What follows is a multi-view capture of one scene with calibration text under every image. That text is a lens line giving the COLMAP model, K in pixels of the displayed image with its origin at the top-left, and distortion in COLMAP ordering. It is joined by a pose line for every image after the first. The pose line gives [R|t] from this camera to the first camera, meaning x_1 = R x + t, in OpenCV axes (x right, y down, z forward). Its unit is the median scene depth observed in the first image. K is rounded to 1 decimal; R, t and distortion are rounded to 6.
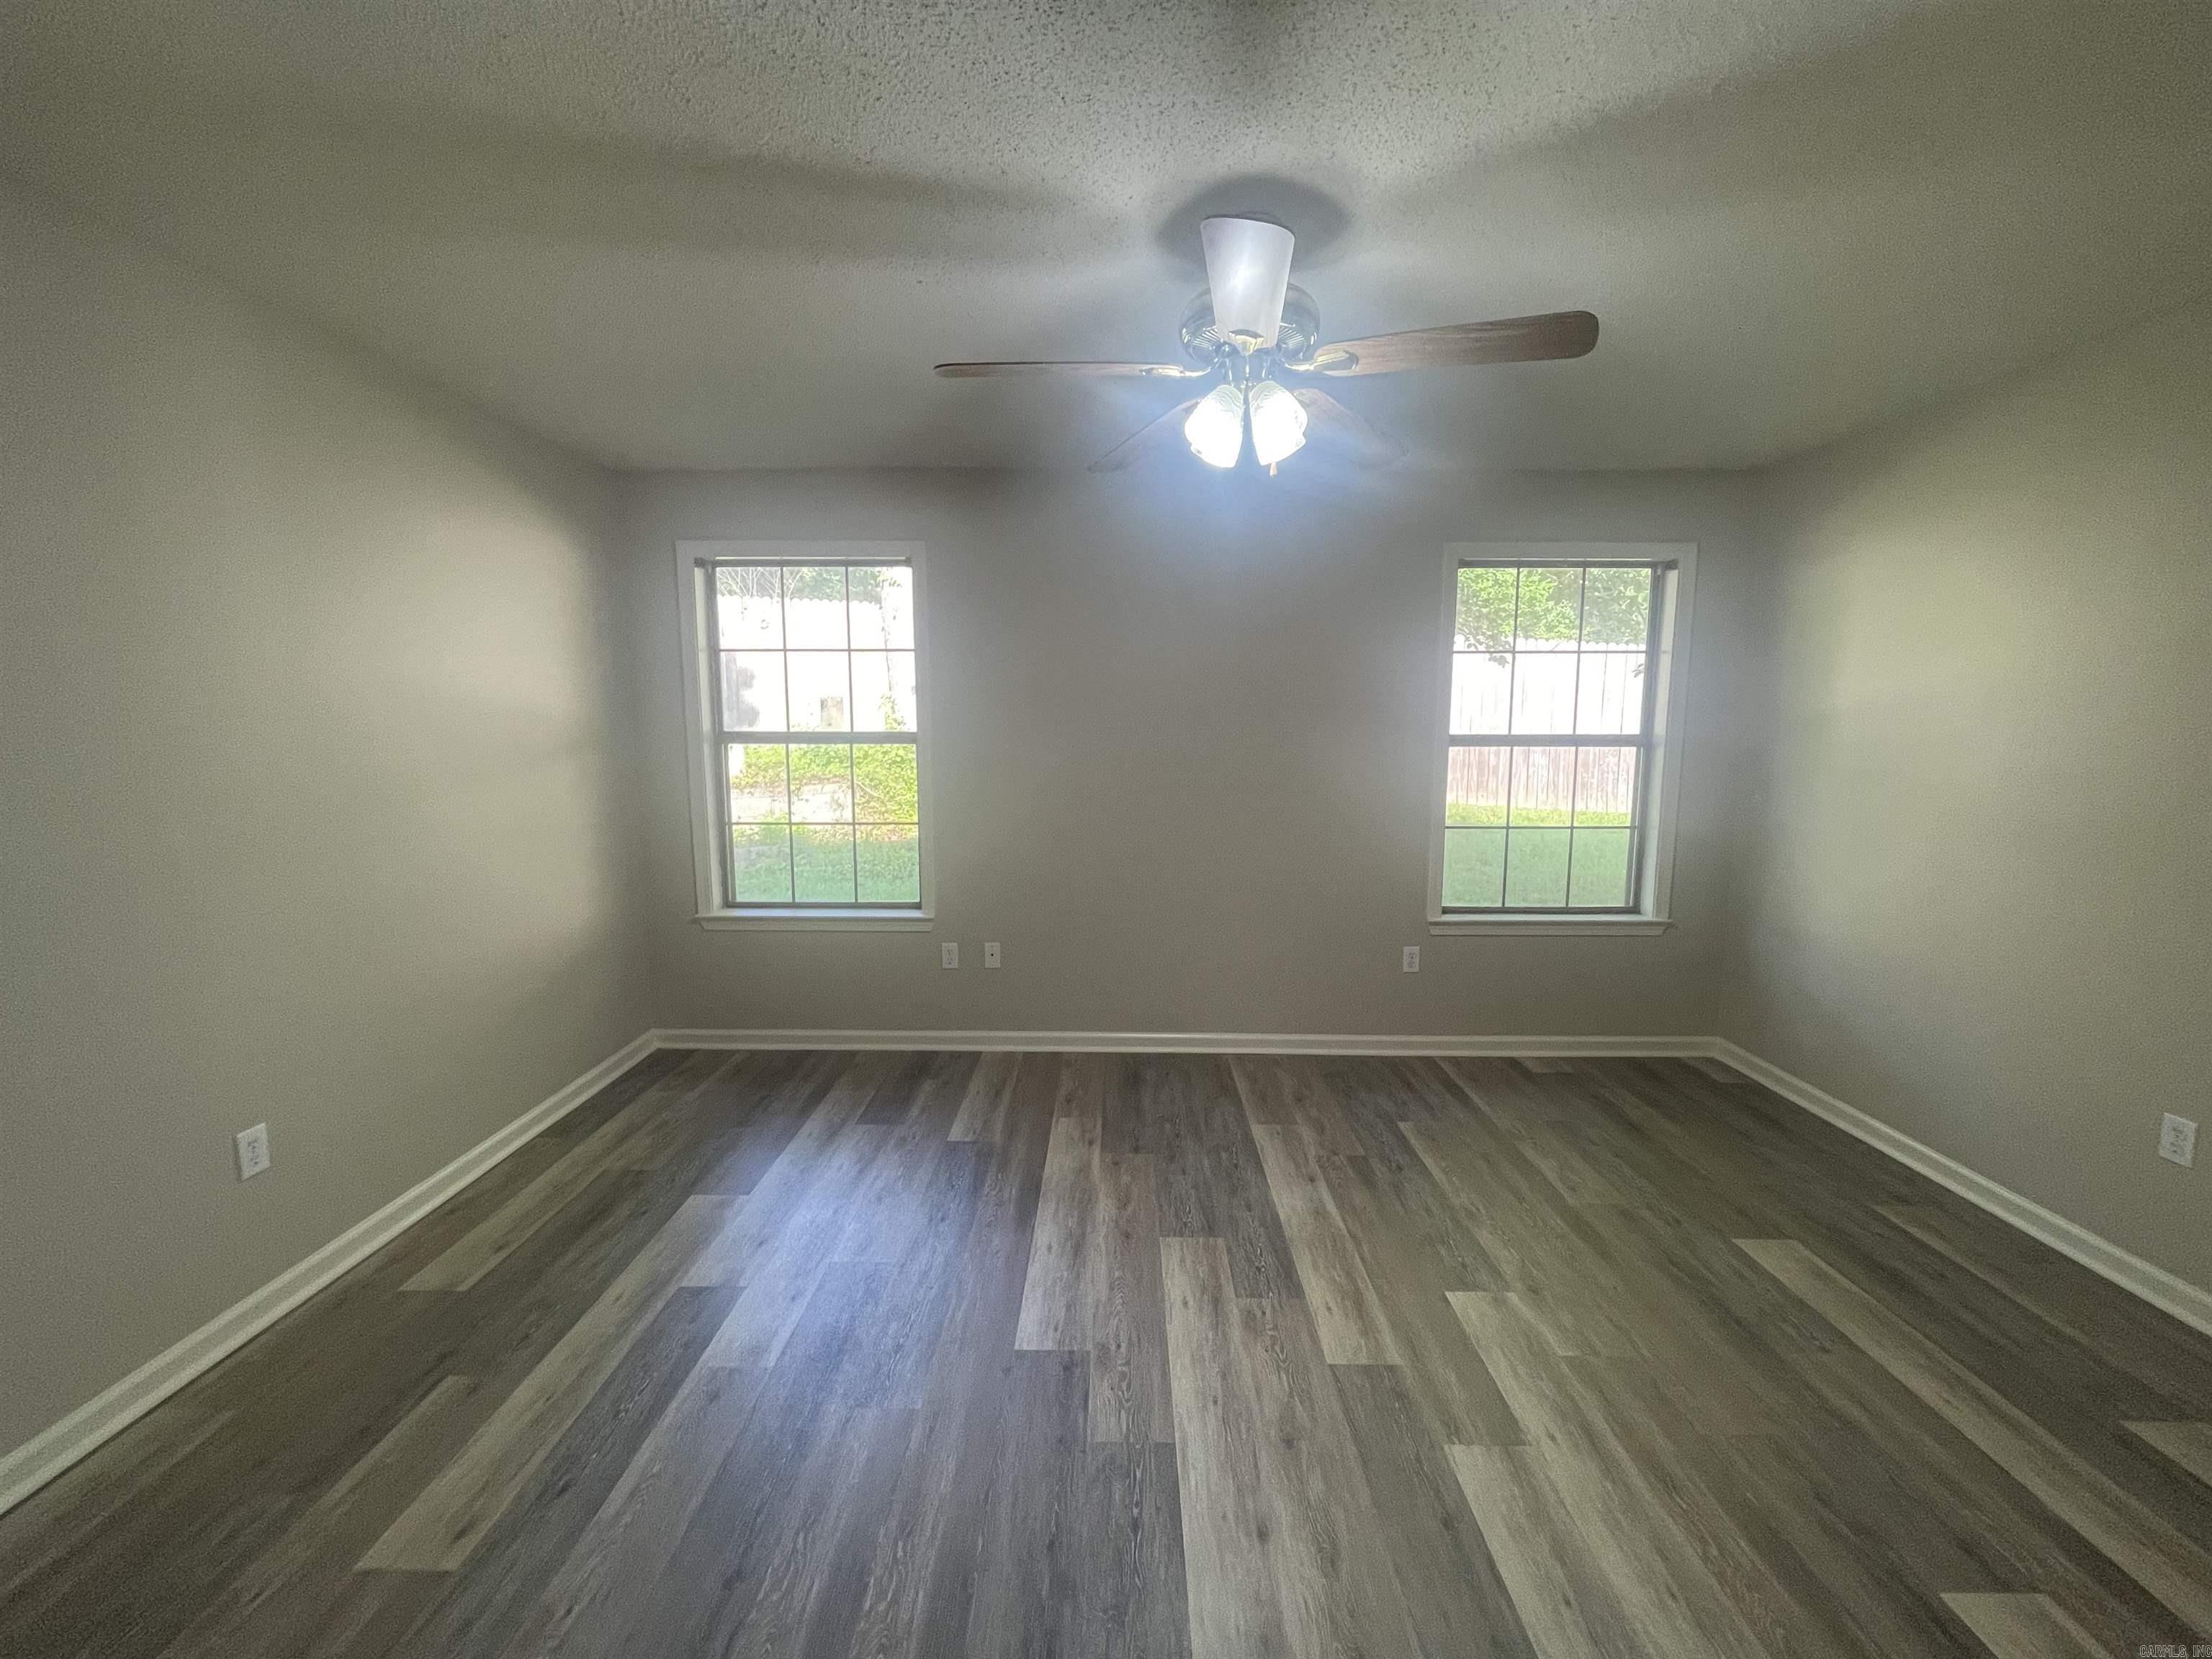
lens RADIAL K [[888.1, 0, 1105.3], [0, 888.1, 833.2], [0, 0, 1]] dist [0.001042, -0.000558]
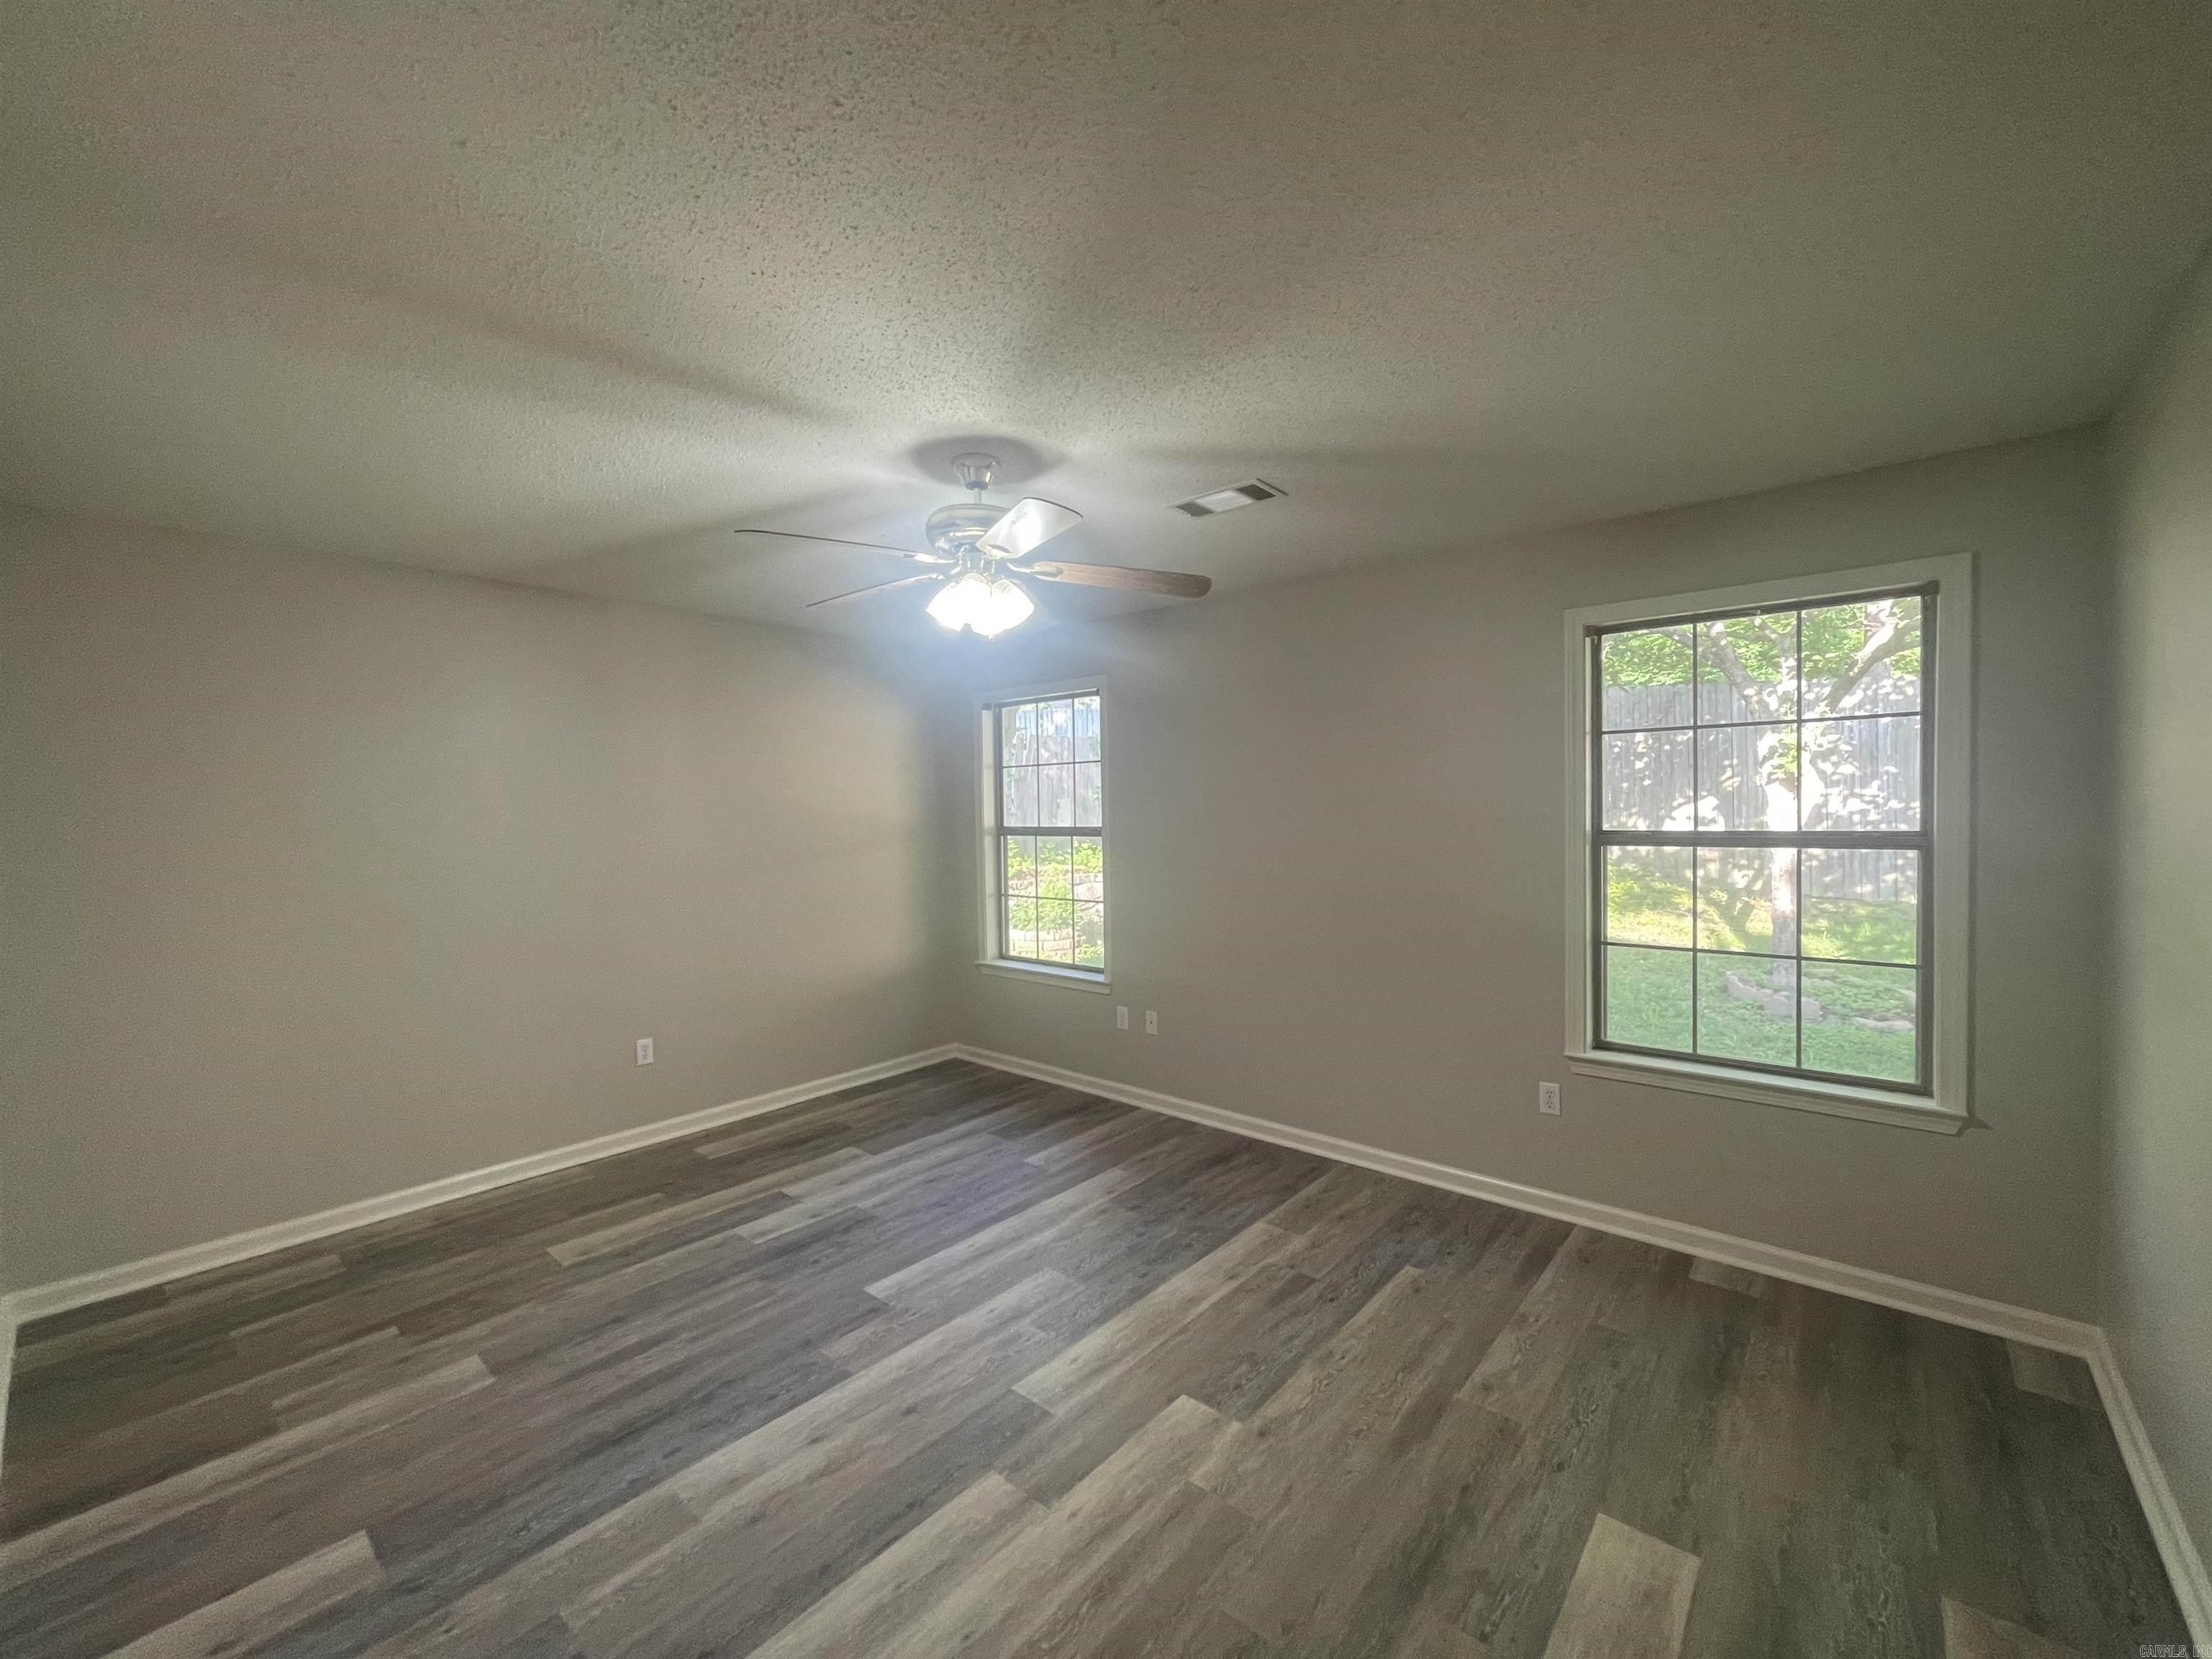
lens RADIAL K [[888.1, 0, 1104.9], [0, 888.1, 840.2], [0, 0, 1]] dist [0.001042, -0.000558]
pose [[0.768174, 0.010173, -0.640160, 0.658418], [-0.064328, 0.996040, -0.061363, -0.025934], [0.637001, 0.088317, 0.765787, 0.086276]]
